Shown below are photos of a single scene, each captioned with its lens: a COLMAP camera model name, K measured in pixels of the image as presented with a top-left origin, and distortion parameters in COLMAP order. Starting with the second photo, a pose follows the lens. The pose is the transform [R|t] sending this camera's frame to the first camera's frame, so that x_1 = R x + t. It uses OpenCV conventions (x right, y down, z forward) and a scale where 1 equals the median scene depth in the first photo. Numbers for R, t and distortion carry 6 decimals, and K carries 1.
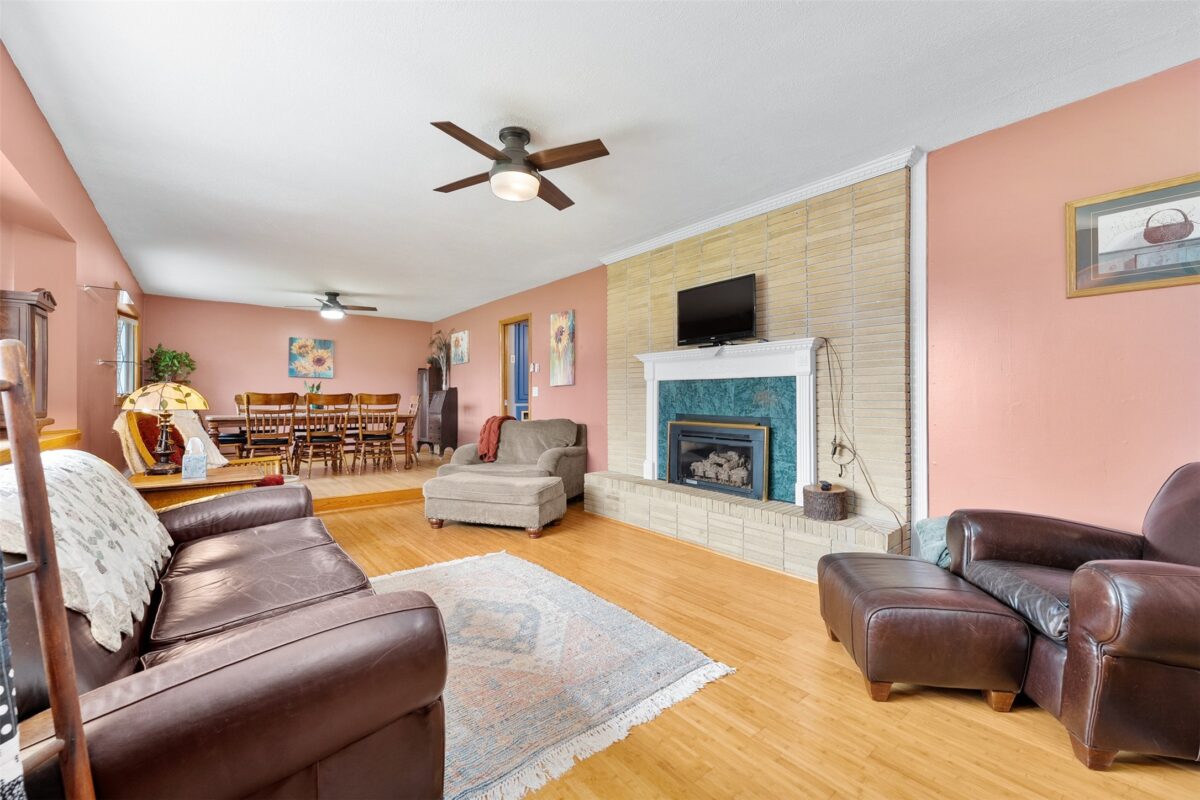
lens RADIAL K [[485.0, 0, 604.2], [0, 485.0, 392.5], [0, 0, 1]] dist [-0.000641, -0.000464]
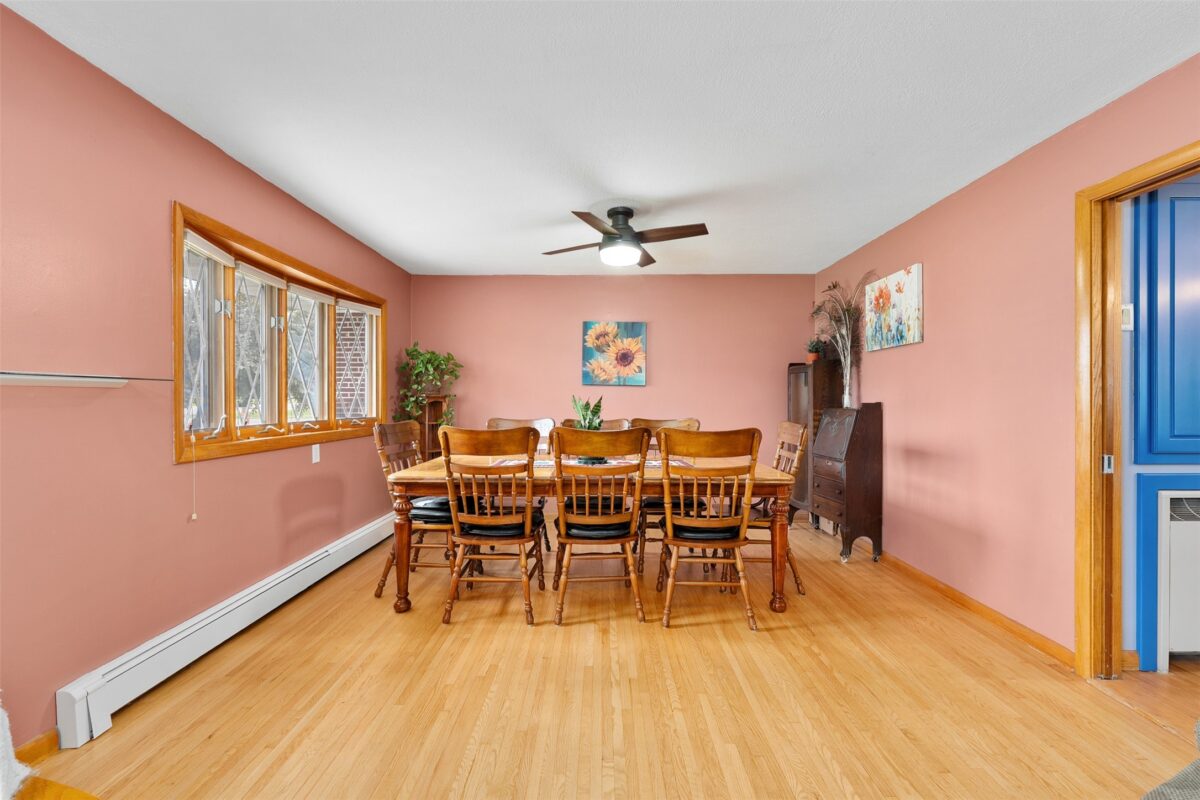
lens RADIAL K [[485.0, 0, 597.8], [0, 485.0, 401.9], [0, 0, 1]] dist [-0.000641, -0.000464]
pose [[0.764649, 0.008110, -0.644396, -0.272536], [0.006909, 0.999760, 0.020780, -0.027635], [0.644410, -0.020342, 0.764410, 0.625505]]
